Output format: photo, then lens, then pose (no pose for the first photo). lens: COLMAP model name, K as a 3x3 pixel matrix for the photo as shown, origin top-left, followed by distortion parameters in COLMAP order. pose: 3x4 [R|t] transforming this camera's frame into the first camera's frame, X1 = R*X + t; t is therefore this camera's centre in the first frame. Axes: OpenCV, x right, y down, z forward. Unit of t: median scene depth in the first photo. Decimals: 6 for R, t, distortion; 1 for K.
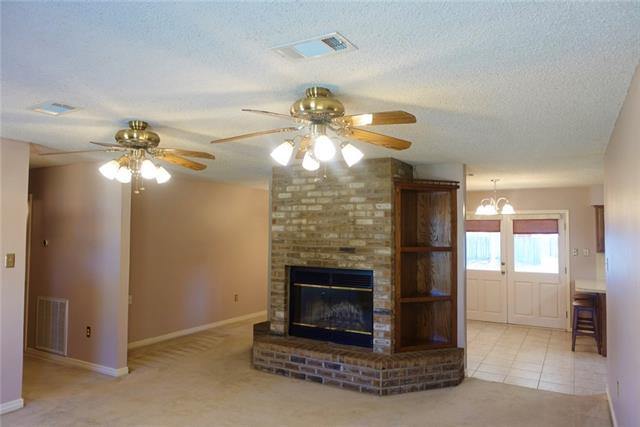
lens RADIAL K [[444.1, 0, 323.9], [0, 444.1, 217.9], [0, 0, 1]] dist [0.010890, 0.003000]
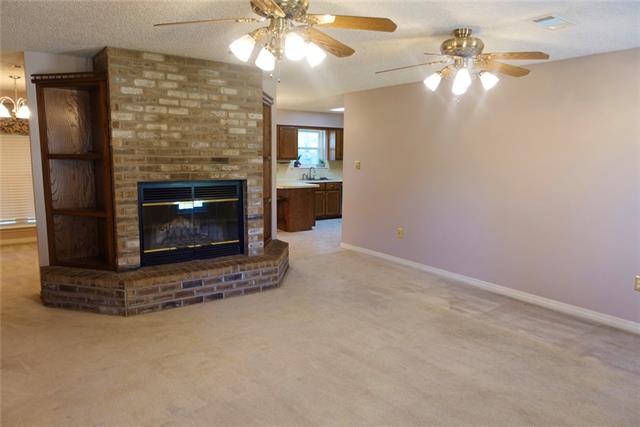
lens RADIAL K [[444.1, 0, 325.3], [0, 444.1, 212.4], [0, 0, 1]] dist [0.010890, 0.003000]
pose [[0.409247, -0.130672, 0.903018, -0.734937], [-0.043544, 0.985767, 0.162381, 0.018406], [-0.911384, -0.105775, 0.397732, 0.409349]]
